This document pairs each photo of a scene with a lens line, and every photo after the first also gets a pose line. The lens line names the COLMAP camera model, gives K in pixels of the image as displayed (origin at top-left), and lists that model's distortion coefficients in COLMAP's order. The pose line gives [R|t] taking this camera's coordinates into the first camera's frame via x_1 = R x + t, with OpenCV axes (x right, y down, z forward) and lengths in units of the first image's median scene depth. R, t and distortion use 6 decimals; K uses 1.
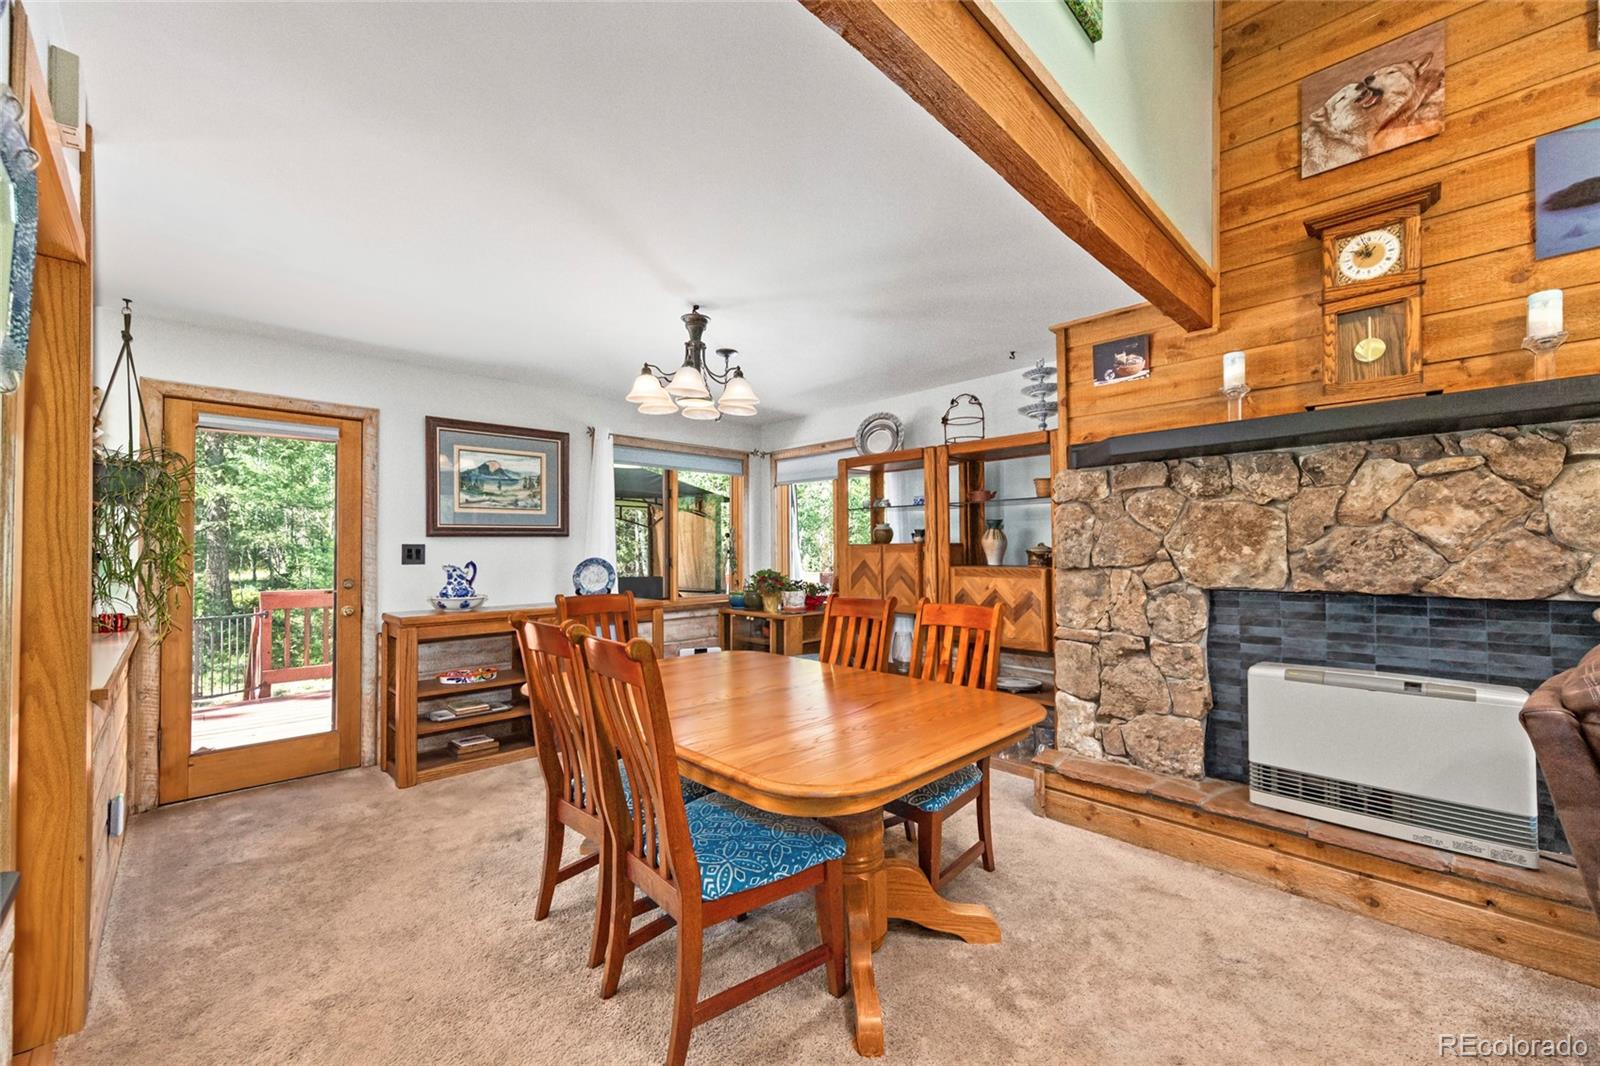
lens RADIAL K [[623.5, 0, 818.6], [0, 623.5, 543.3], [0, 0, 1]] dist [0.001107, -0.000062]
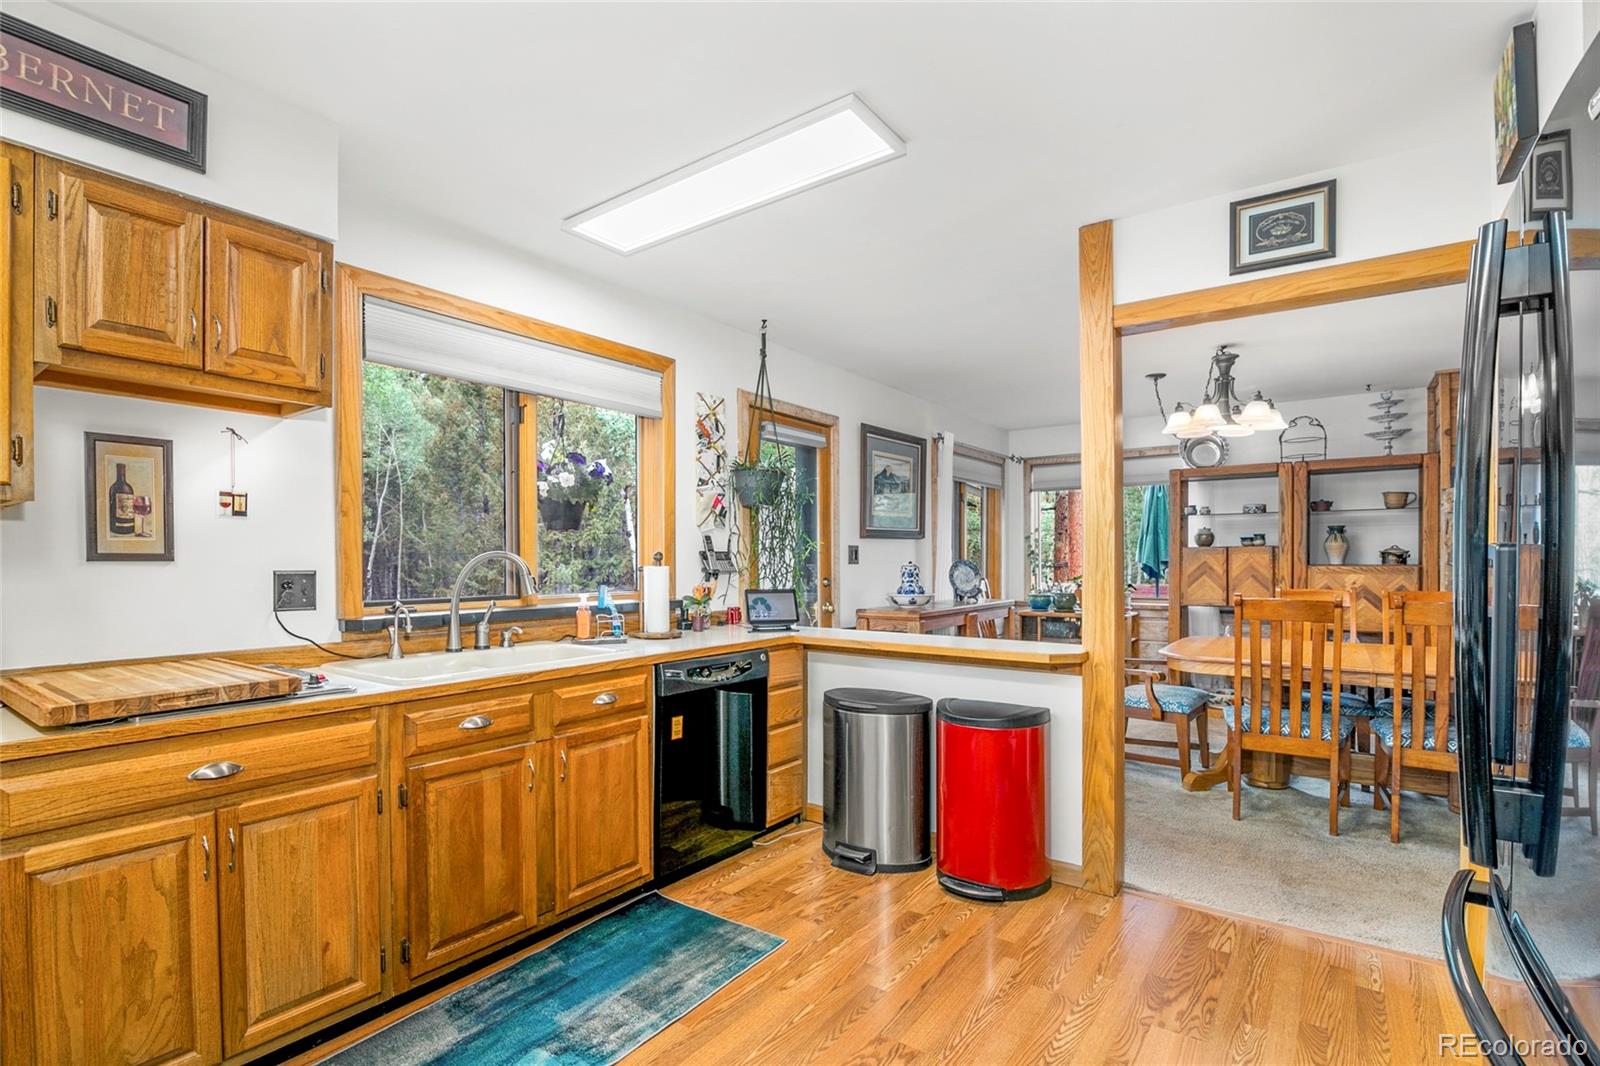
lens RADIAL K [[738.1, 0, 803.0], [0, 738.1, 571.5], [0, 0, 1]] dist [-0.018655, 0.000035]
pose [[0.987646, -0.004163, 0.156644, -1.350345], [-0.000230, 0.999607, 0.028017, 0.015694], [-0.156699, -0.027707, 0.987258, -0.308865]]
